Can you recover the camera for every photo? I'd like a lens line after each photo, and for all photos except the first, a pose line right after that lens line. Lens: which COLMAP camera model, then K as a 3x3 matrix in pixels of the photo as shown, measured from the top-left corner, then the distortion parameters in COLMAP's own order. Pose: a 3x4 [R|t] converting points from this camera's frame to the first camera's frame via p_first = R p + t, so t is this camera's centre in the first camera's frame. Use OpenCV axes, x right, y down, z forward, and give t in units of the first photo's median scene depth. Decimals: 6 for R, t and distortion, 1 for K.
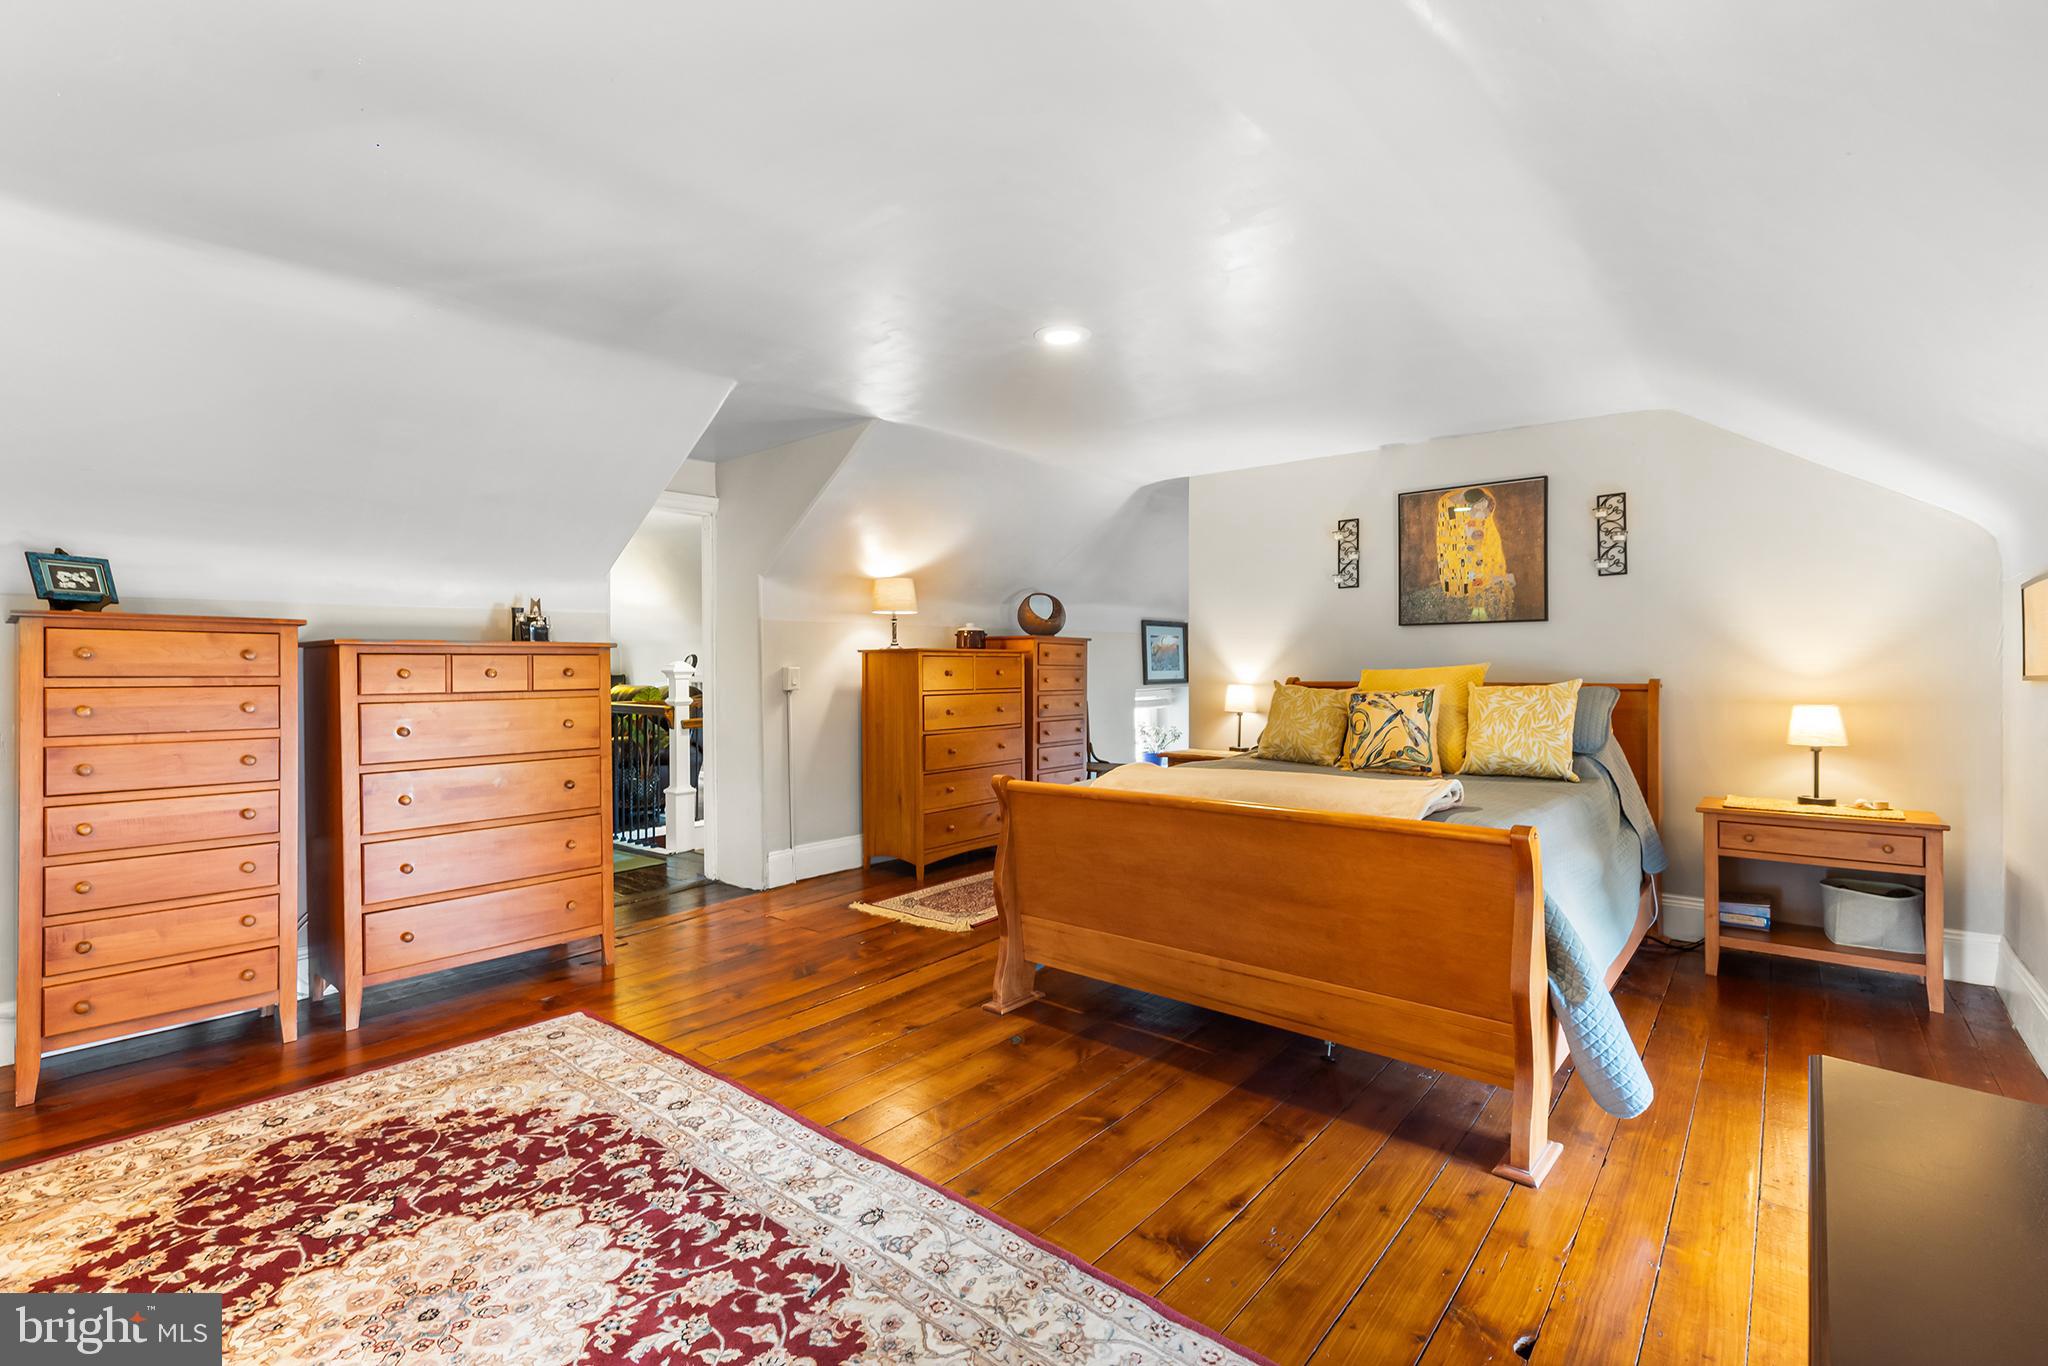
lens RADIAL K [[928.2, 0, 1017.1], [0, 928.2, 675.8], [0, 0, 1]] dist [0.010535, -0.001127]
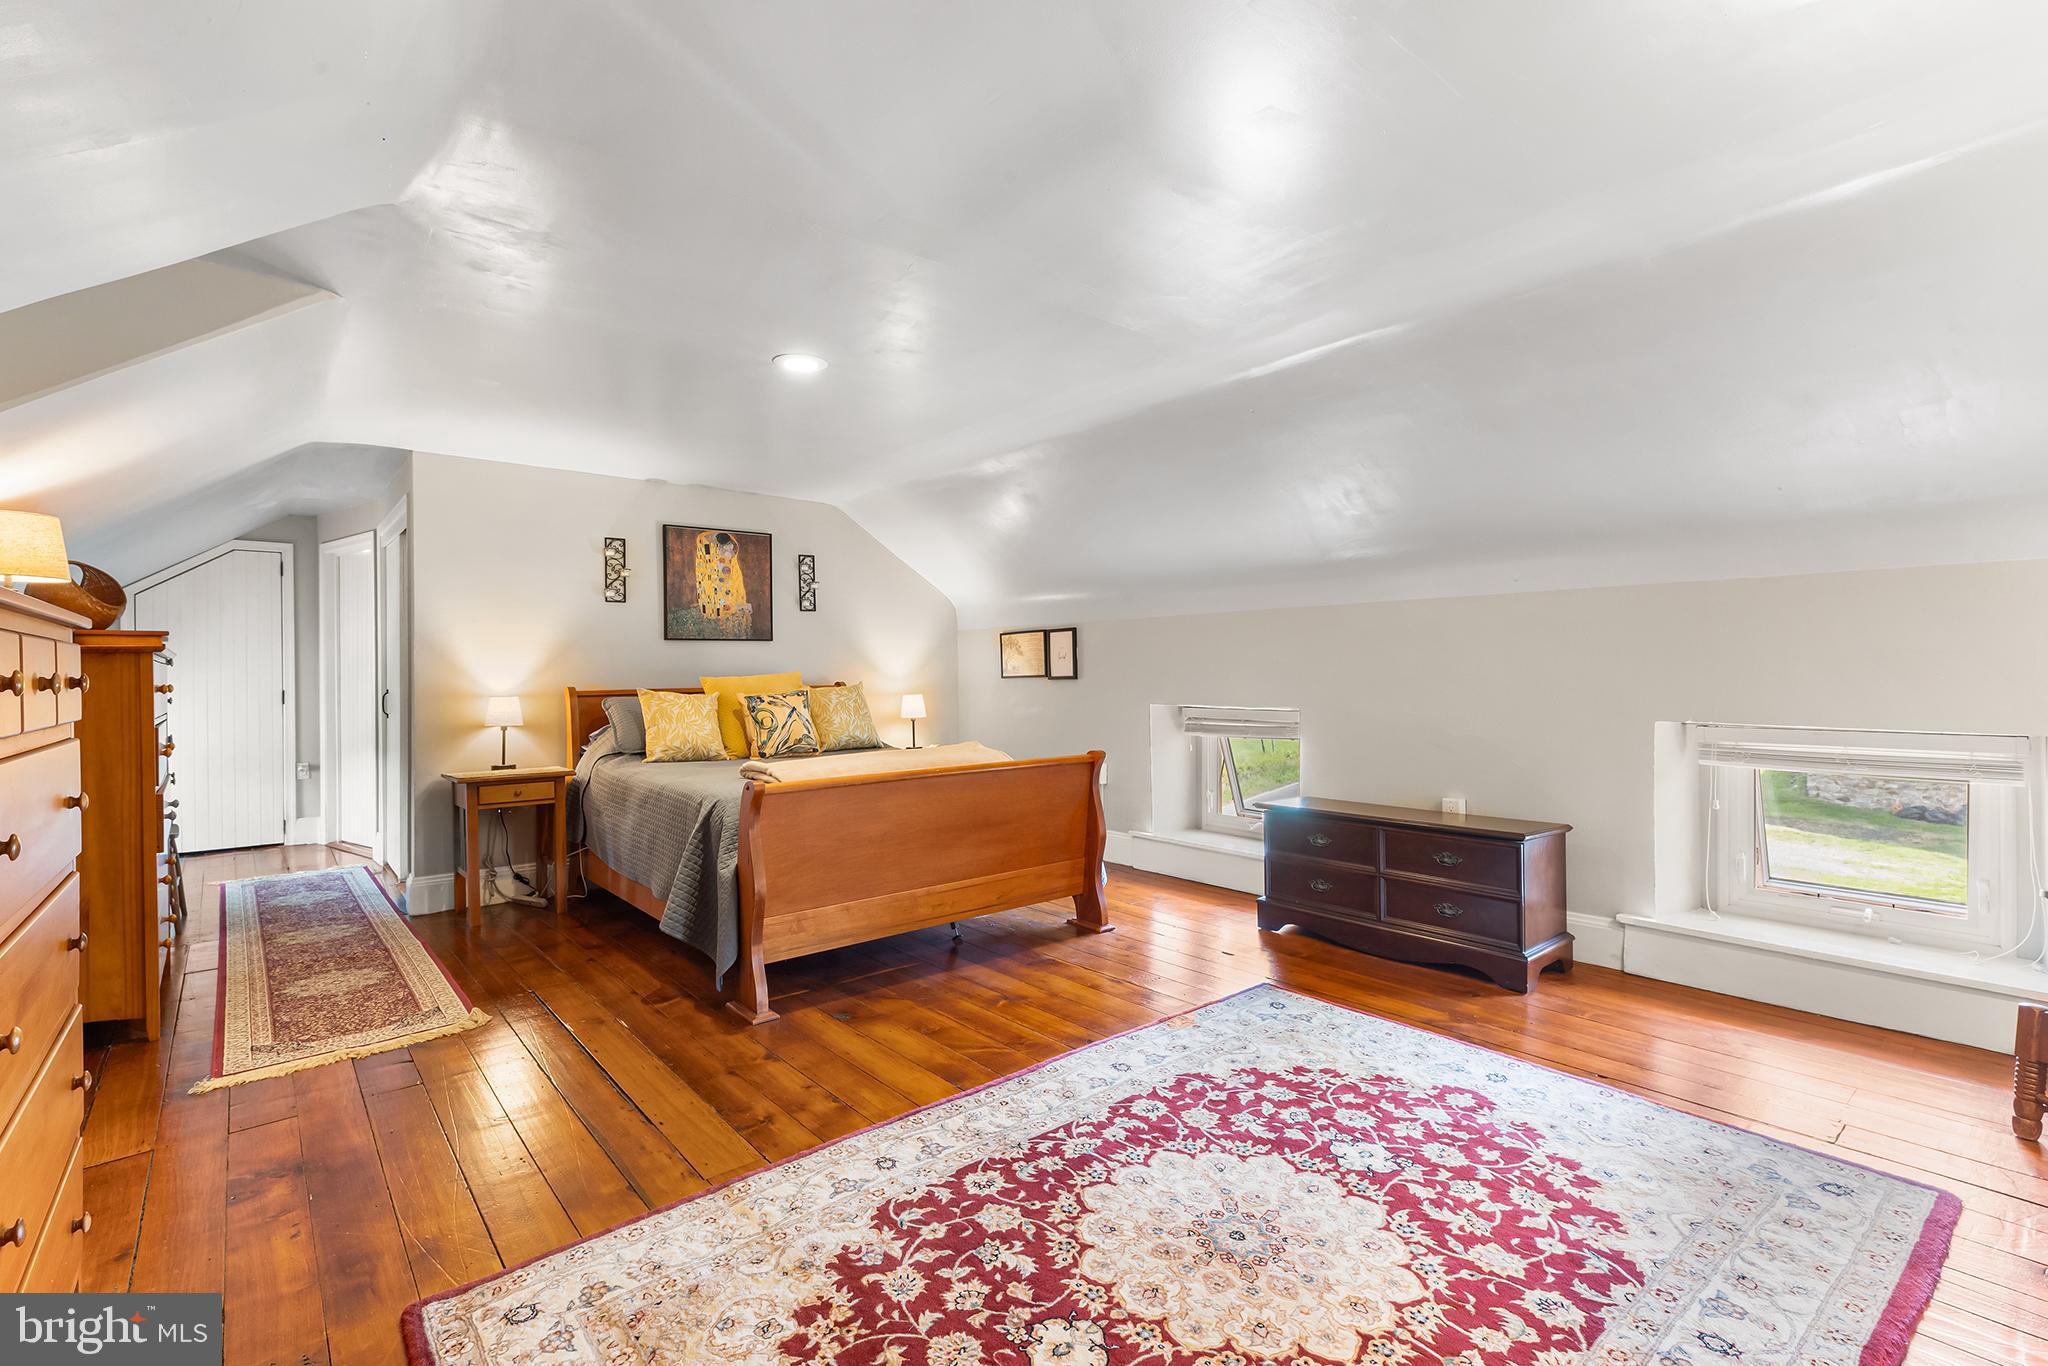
lens RADIAL K [[928.2, 0, 1019.2], [0, 928.2, 677.0], [0, 0, 1]] dist [0.010535, -0.001127]
pose [[0.166654, -0.001116, 0.986015, -1.216776], [0.022930, 0.999733, -0.002744, 0.009227], [-0.985749, 0.023066, 0.166635, 0.726752]]
